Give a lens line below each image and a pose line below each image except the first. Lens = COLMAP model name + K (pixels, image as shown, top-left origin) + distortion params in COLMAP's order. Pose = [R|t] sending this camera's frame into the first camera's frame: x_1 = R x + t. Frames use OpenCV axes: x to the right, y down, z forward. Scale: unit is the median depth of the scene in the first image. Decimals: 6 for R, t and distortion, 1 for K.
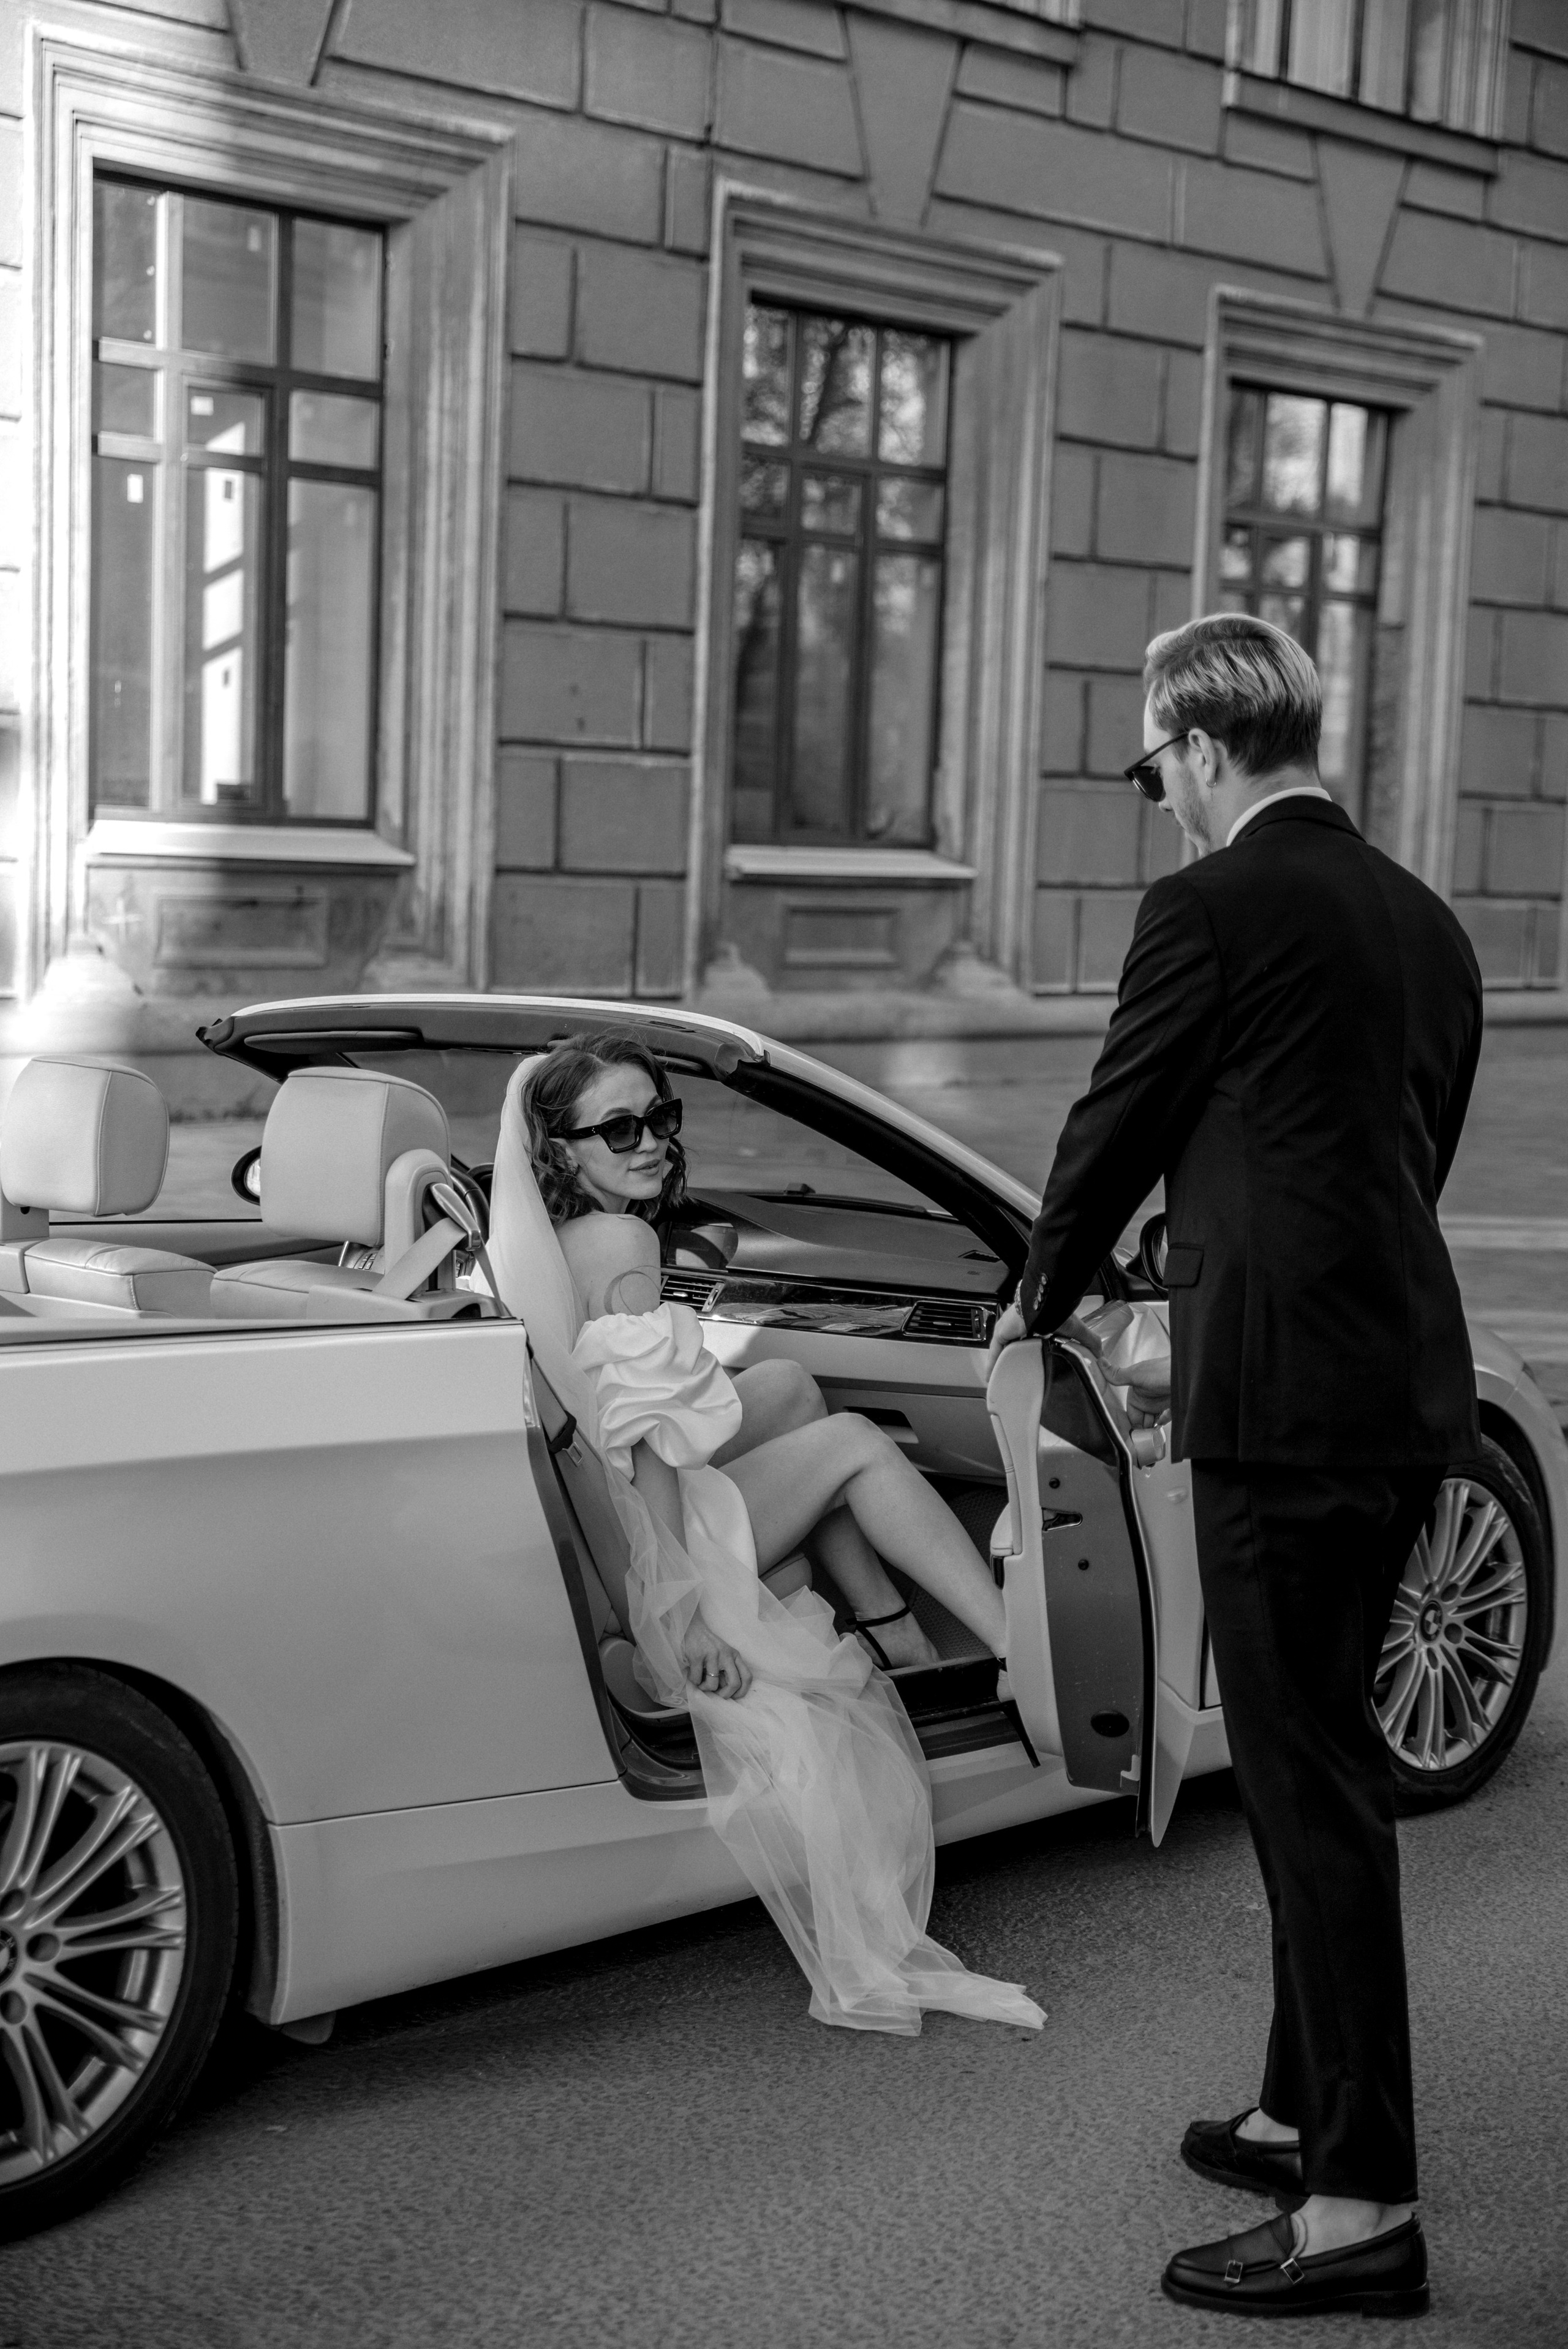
lens RADIAL K [[3641.4, 0, 779.9], [0, 3641.4, 1145.9], [0, 0, 1]] dist [0.094155, 0.008681]
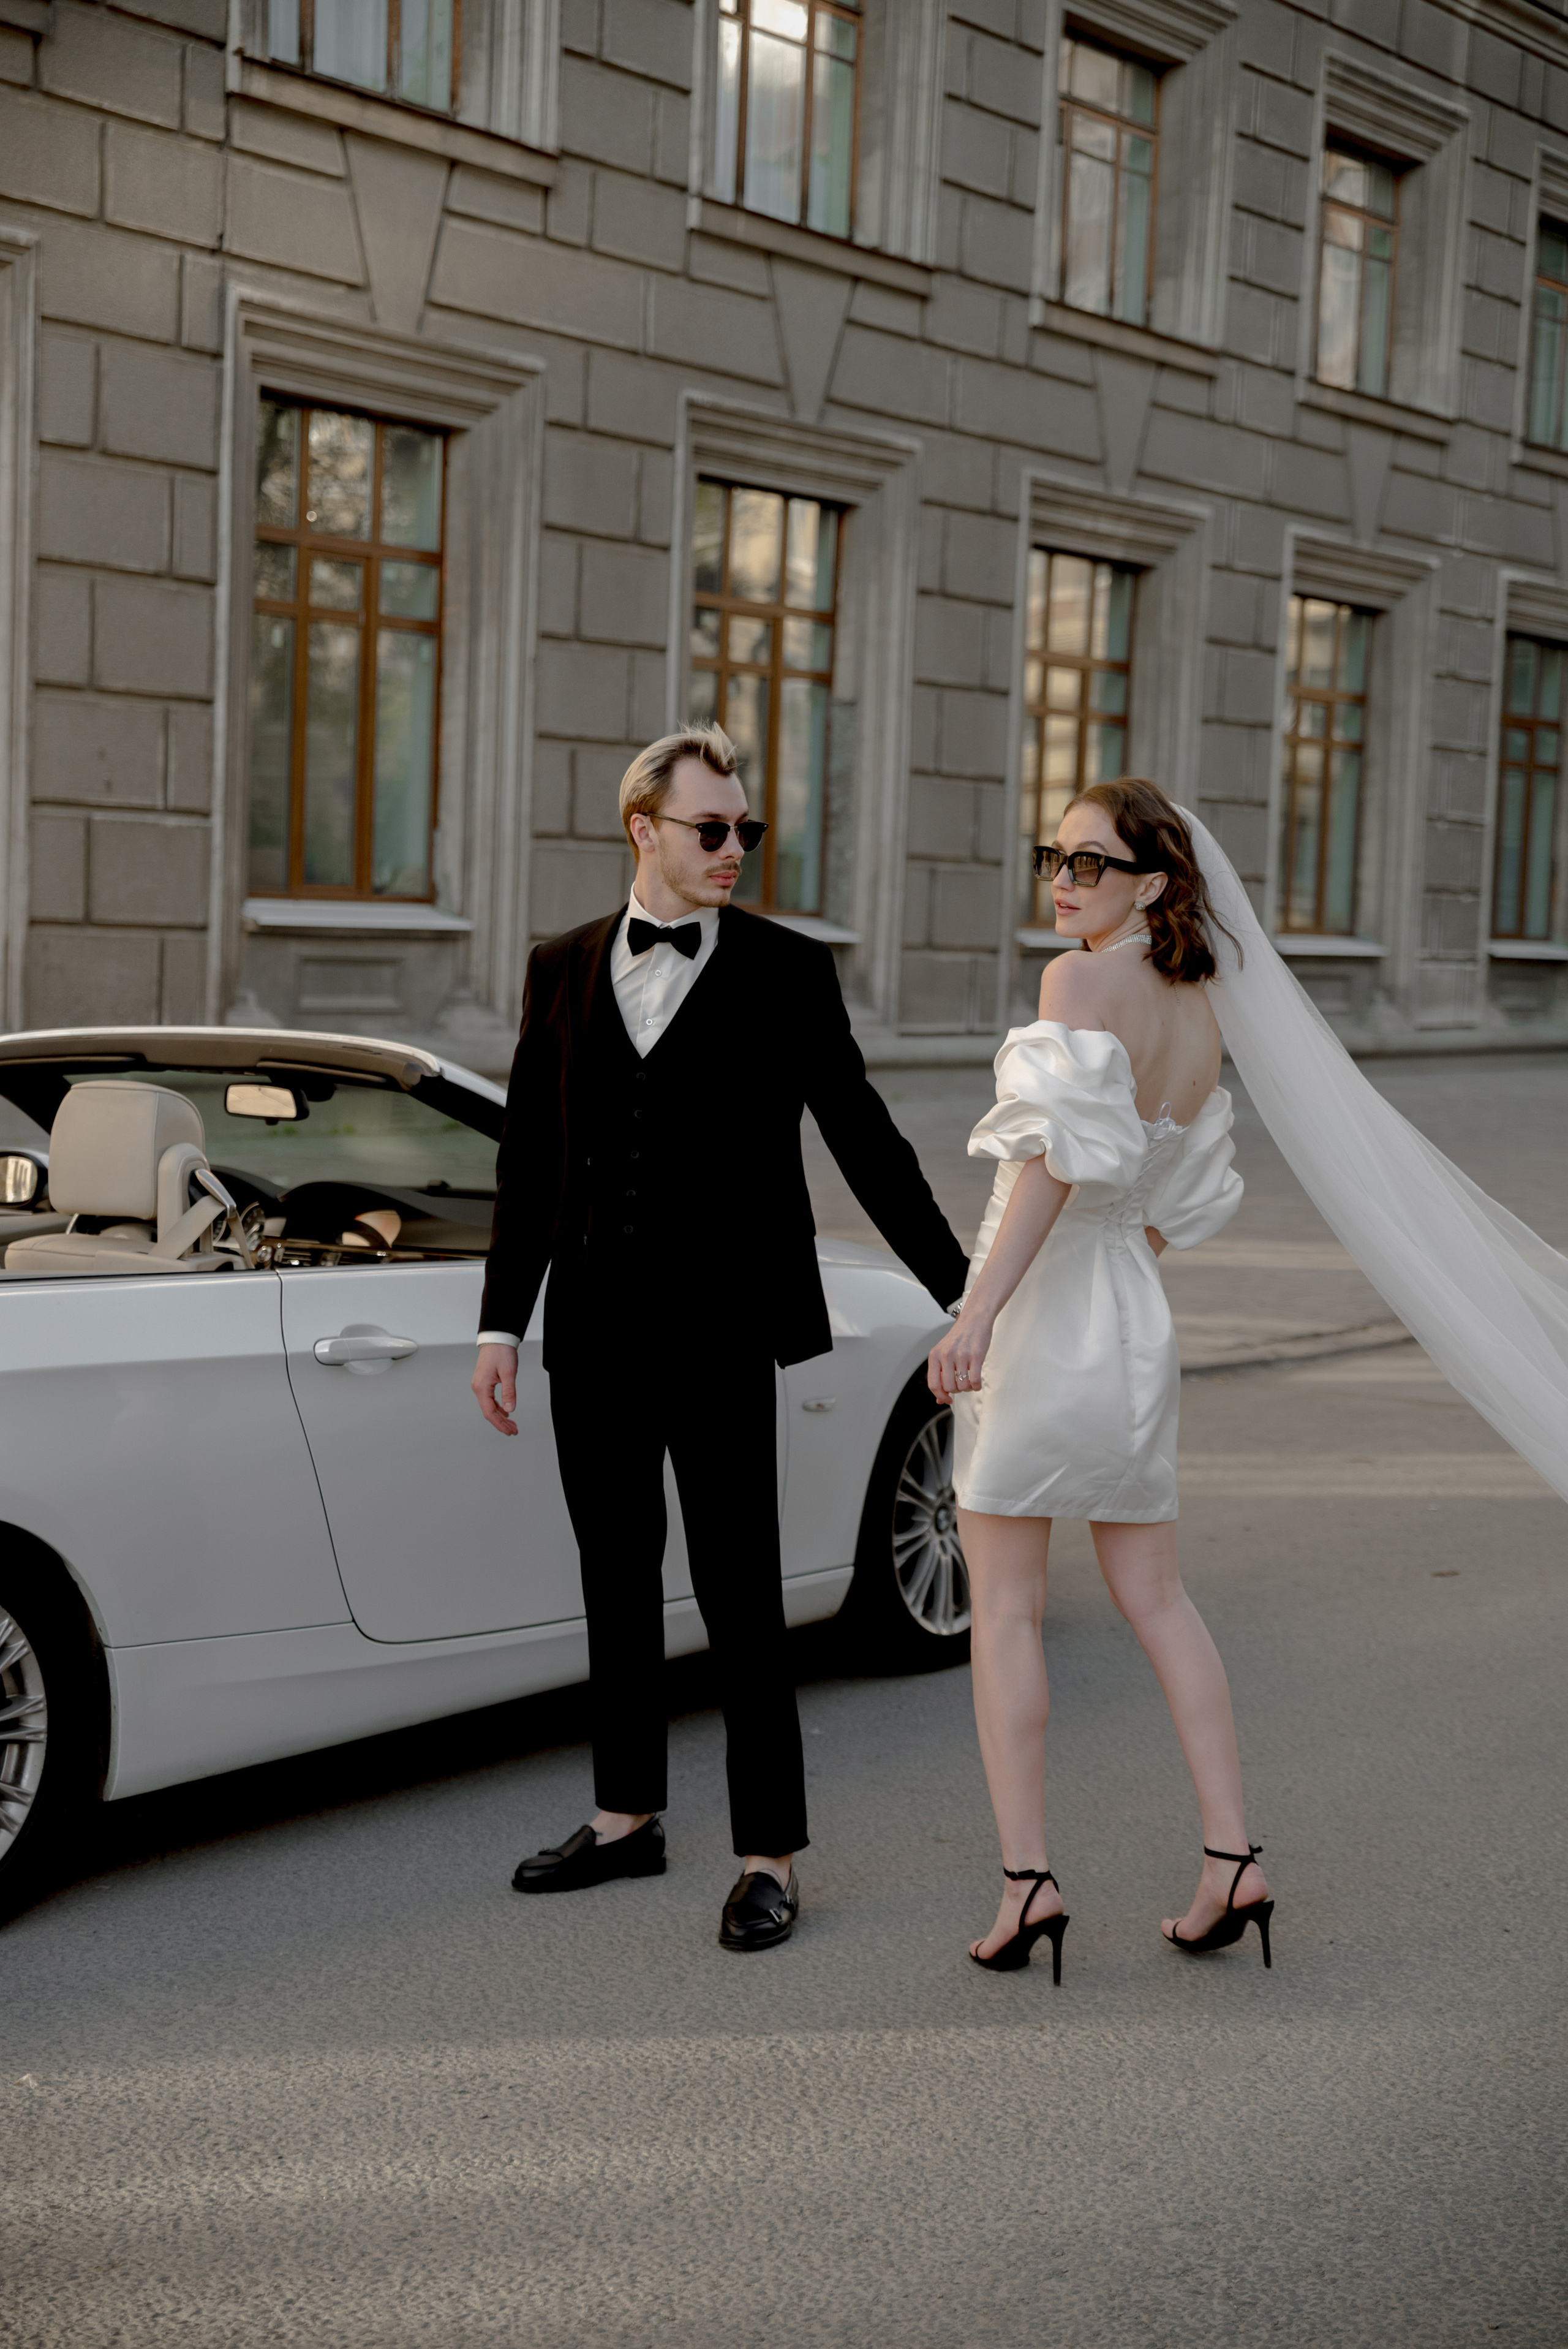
lens RADIAL K [[3794.8, 0, 784.0], [0, 3794.8, 1174.5], [0, 0, 1]] dist [-0.007489, 0.016519]
pose [[0.986925, -0.007252, 0.161017, -0.036902], [0.008618, 0.999933, -0.007786, 0.008392], [-0.160950, 0.009072, 0.986921, -0.123673]]
